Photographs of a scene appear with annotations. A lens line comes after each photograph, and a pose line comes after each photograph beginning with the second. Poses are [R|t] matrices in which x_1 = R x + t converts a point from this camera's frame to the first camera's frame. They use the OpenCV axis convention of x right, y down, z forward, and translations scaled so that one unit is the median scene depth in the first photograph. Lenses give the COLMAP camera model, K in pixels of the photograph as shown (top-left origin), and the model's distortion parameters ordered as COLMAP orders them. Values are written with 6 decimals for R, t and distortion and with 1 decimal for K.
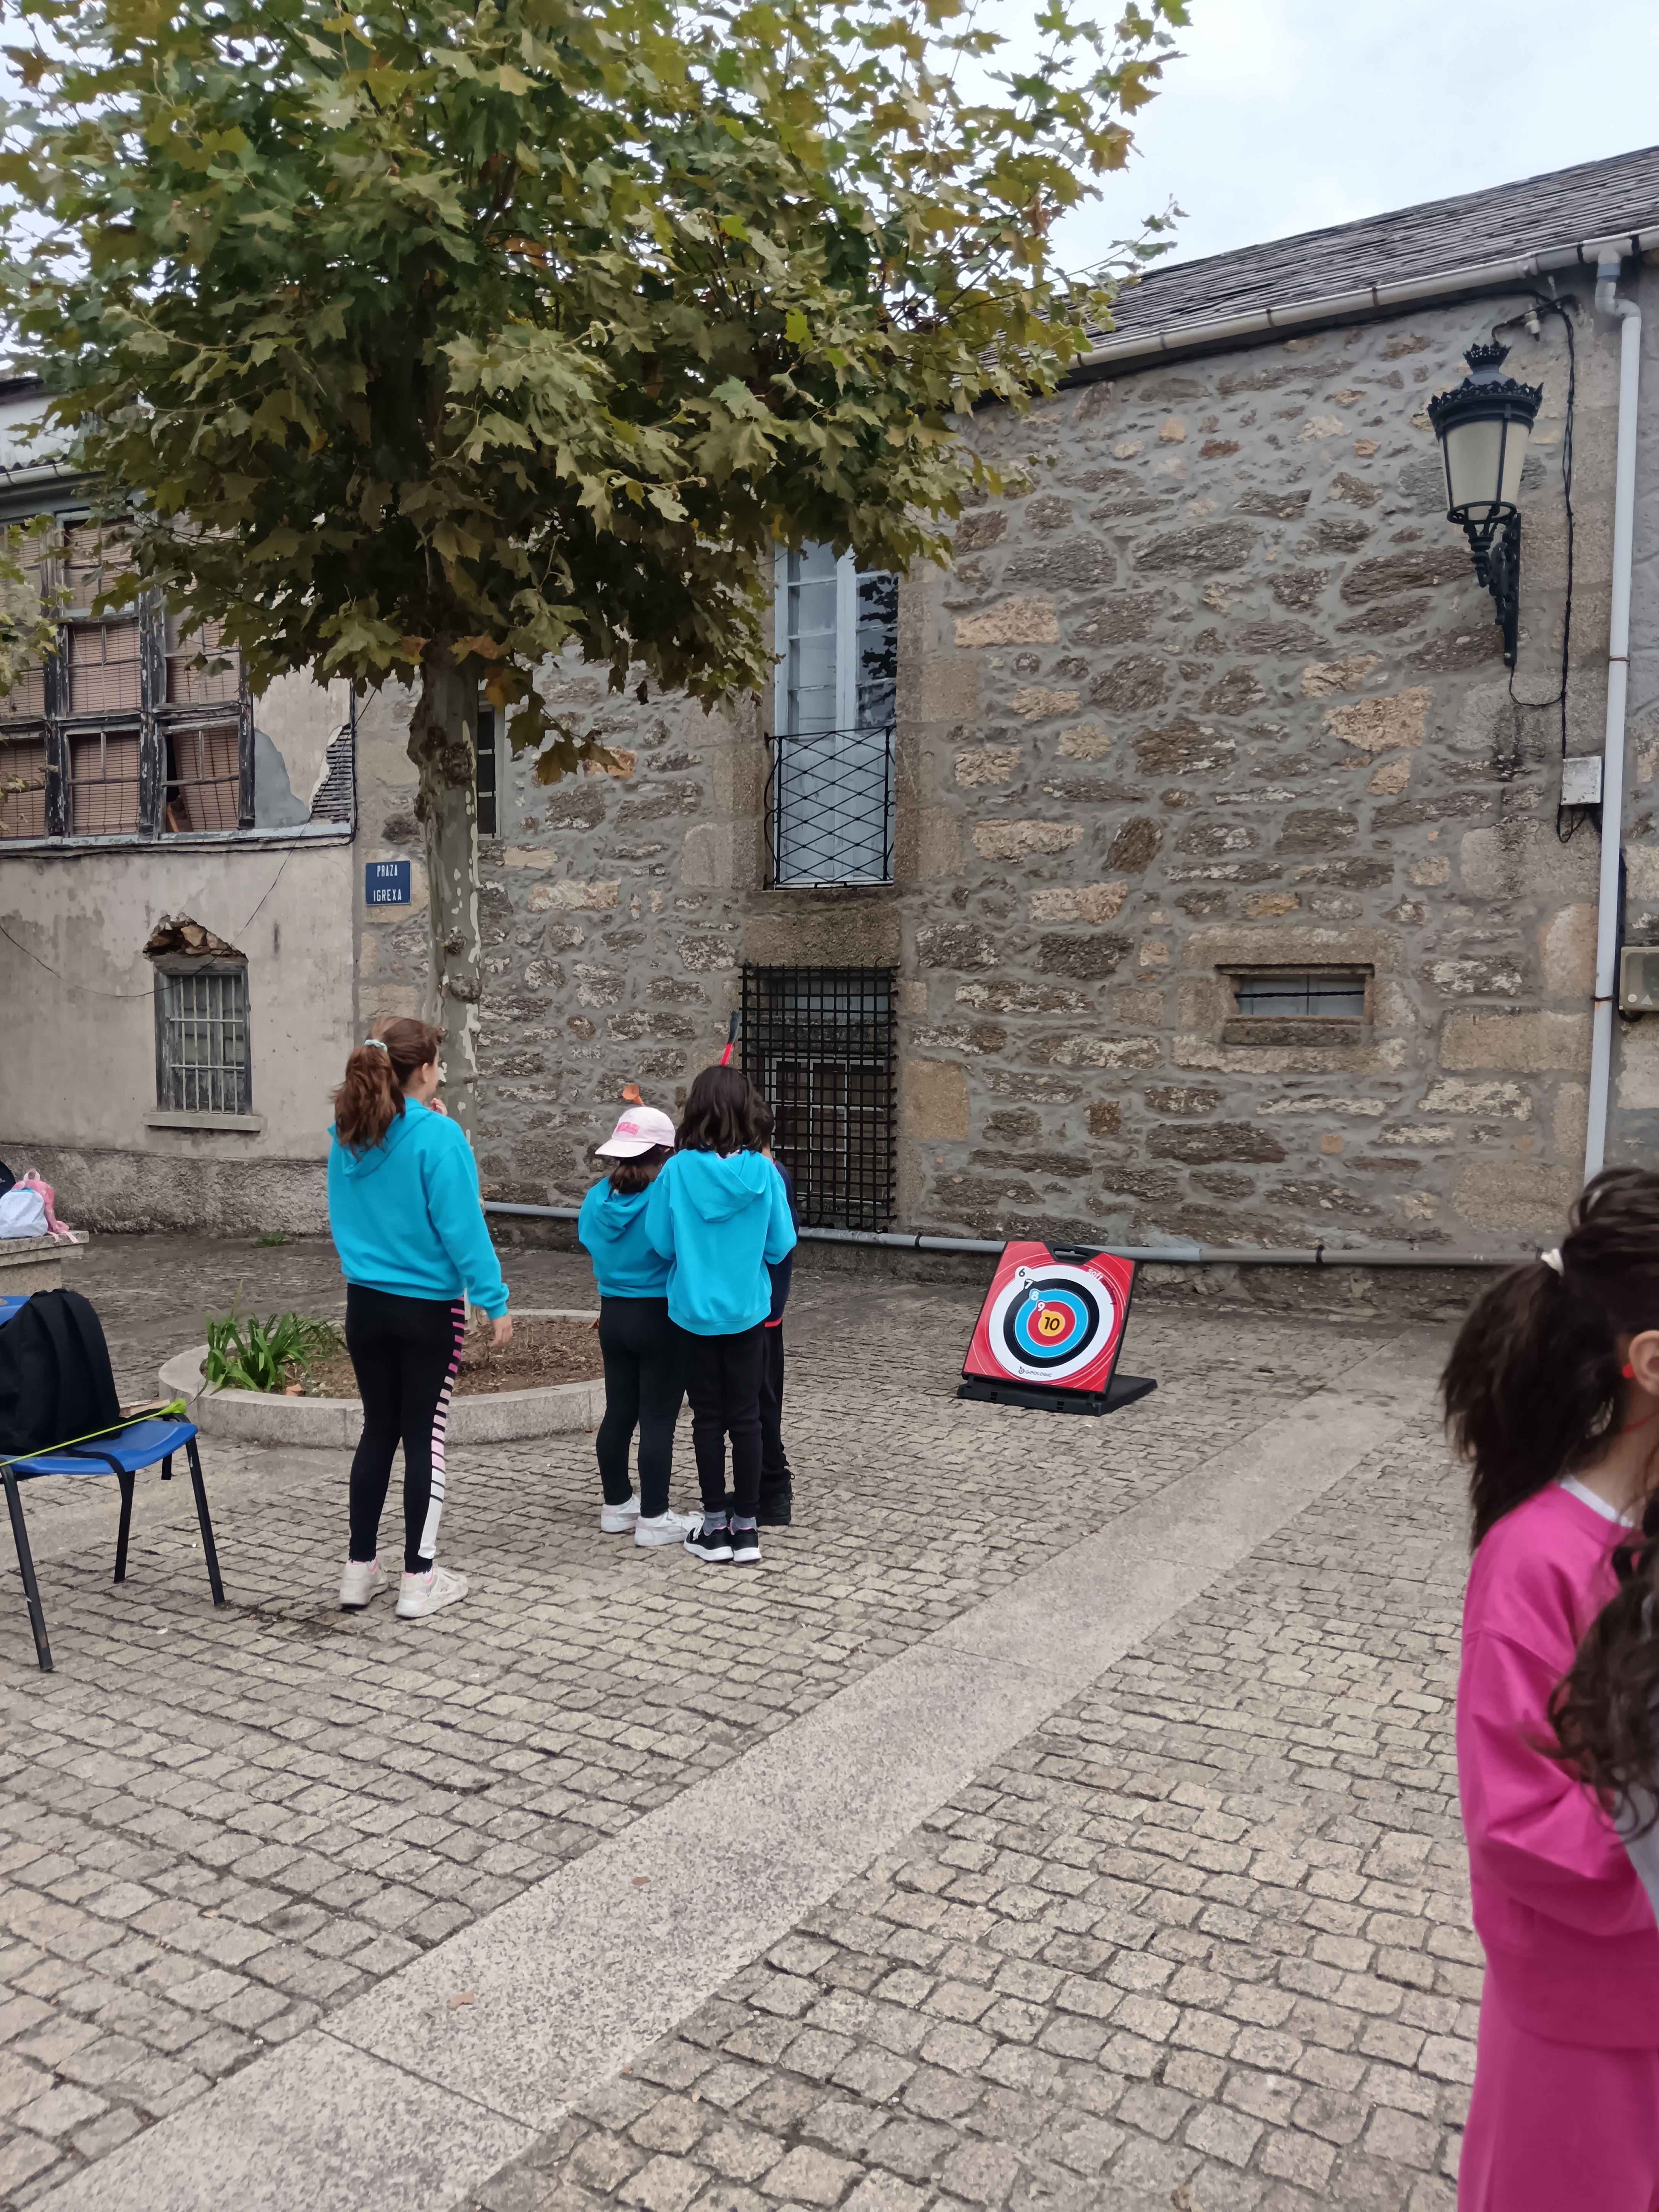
lens RADIAL K [[1710.4, 0, 829.5], [0, 1710.4, 1106.0], [0, 0, 1]] dist [0.005743, -0.009898]
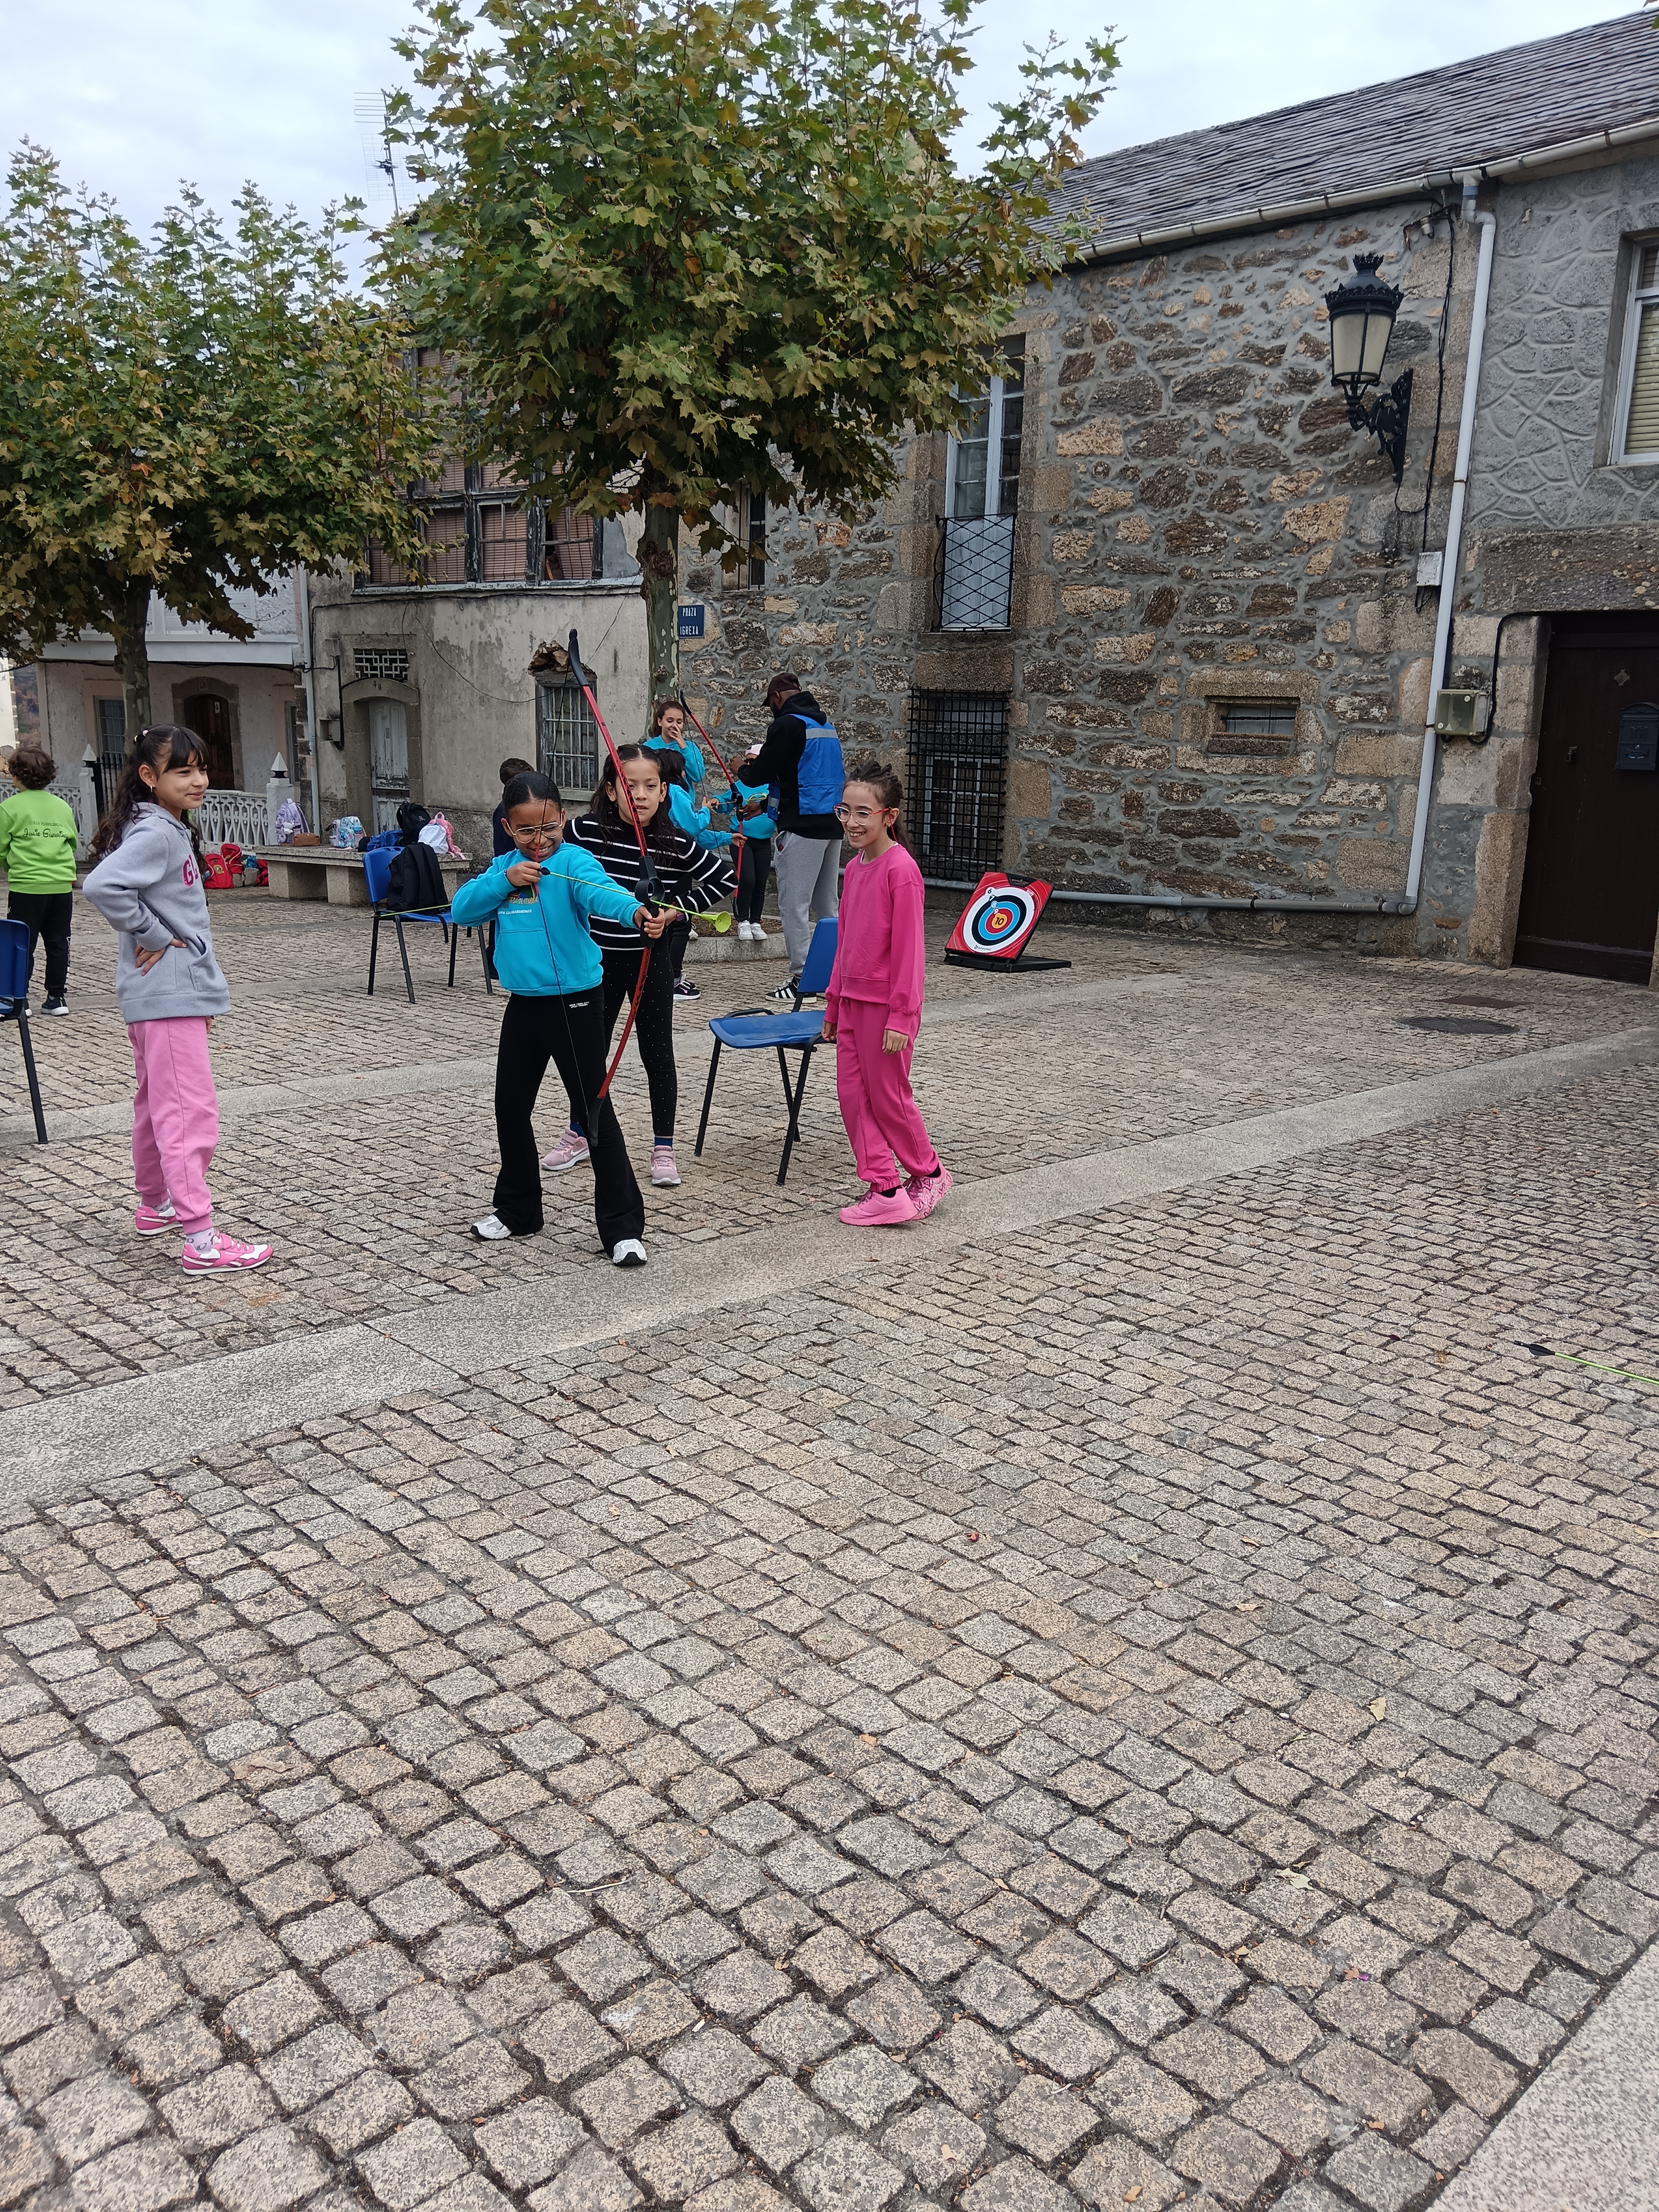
lens RADIAL K [[1716.5, 0, 833.7], [0, 1716.5, 1098.6], [0, 0, 1]] dist [-0.003360, -0.000502]
pose [[0.969242, 0.073652, -0.234831, 0.278776], [-0.035098, 0.985783, 0.164314, 0.023147], [0.243595, -0.151018, 0.958047, -0.474137]]
